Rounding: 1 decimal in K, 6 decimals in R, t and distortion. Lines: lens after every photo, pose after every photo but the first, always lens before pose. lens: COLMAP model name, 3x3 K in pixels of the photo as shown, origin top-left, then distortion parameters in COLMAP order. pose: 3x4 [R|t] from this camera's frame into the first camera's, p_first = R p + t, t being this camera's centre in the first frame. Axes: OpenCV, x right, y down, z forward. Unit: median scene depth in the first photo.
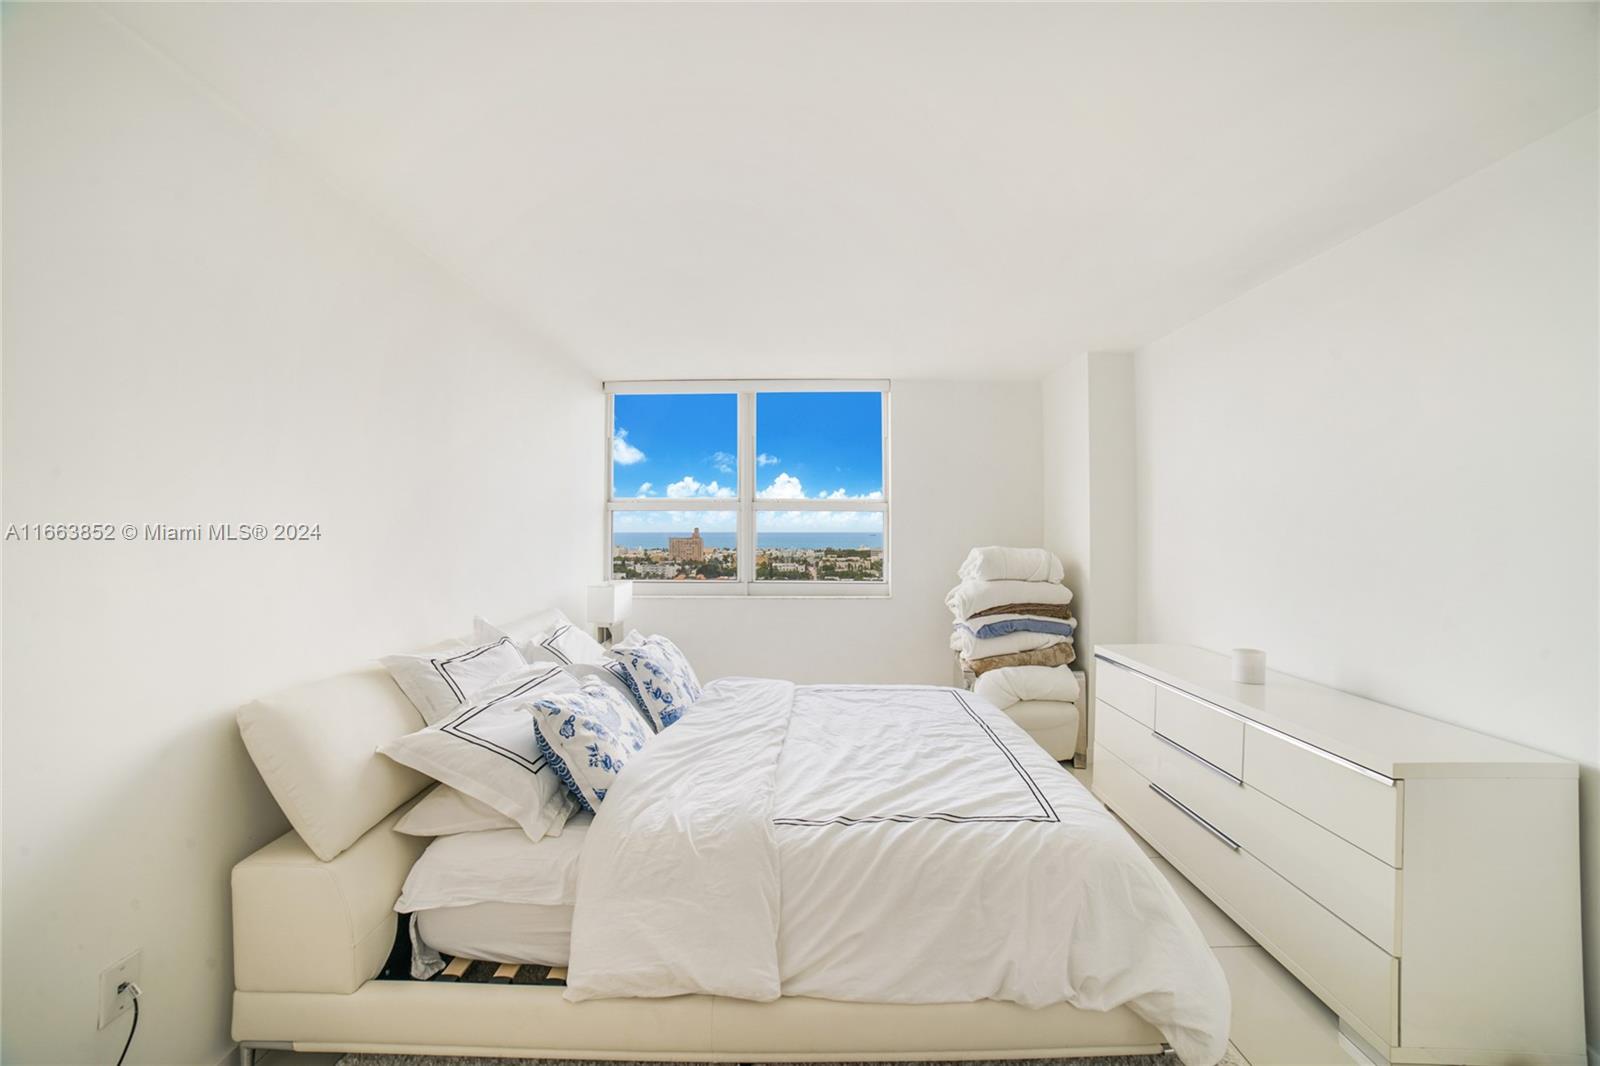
lens RADIAL K [[643.5, 0, 795.7], [0, 643.5, 524.9], [0, 0, 1]] dist [-0.094916, 0.033412]
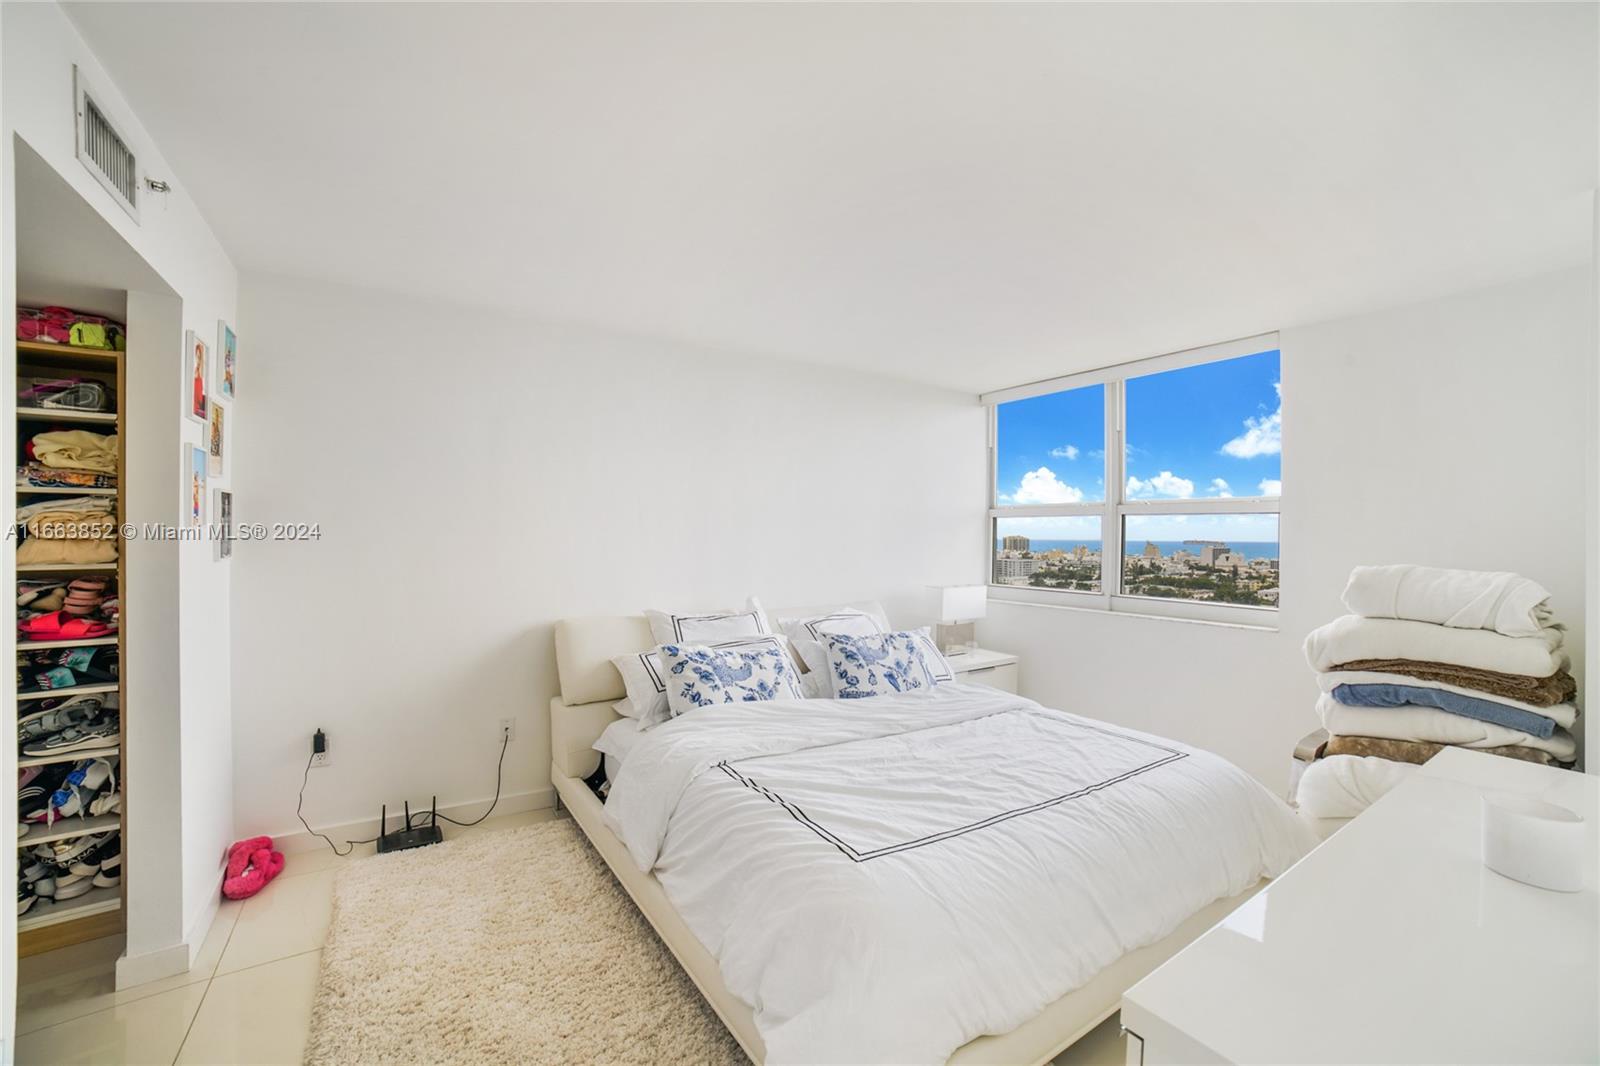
lens RADIAL K [[649.4, 0, 800.0], [0, 649.4, 533.0], [0, 0, 1]] dist [-0.076542, 0.023756]
pose [[0.558435, 0.000763, -0.829548, 0.762168], [-0.000277, 1.000000, 0.000734, 0.005280], [0.829548, -0.000181, 0.558435, 0.286989]]
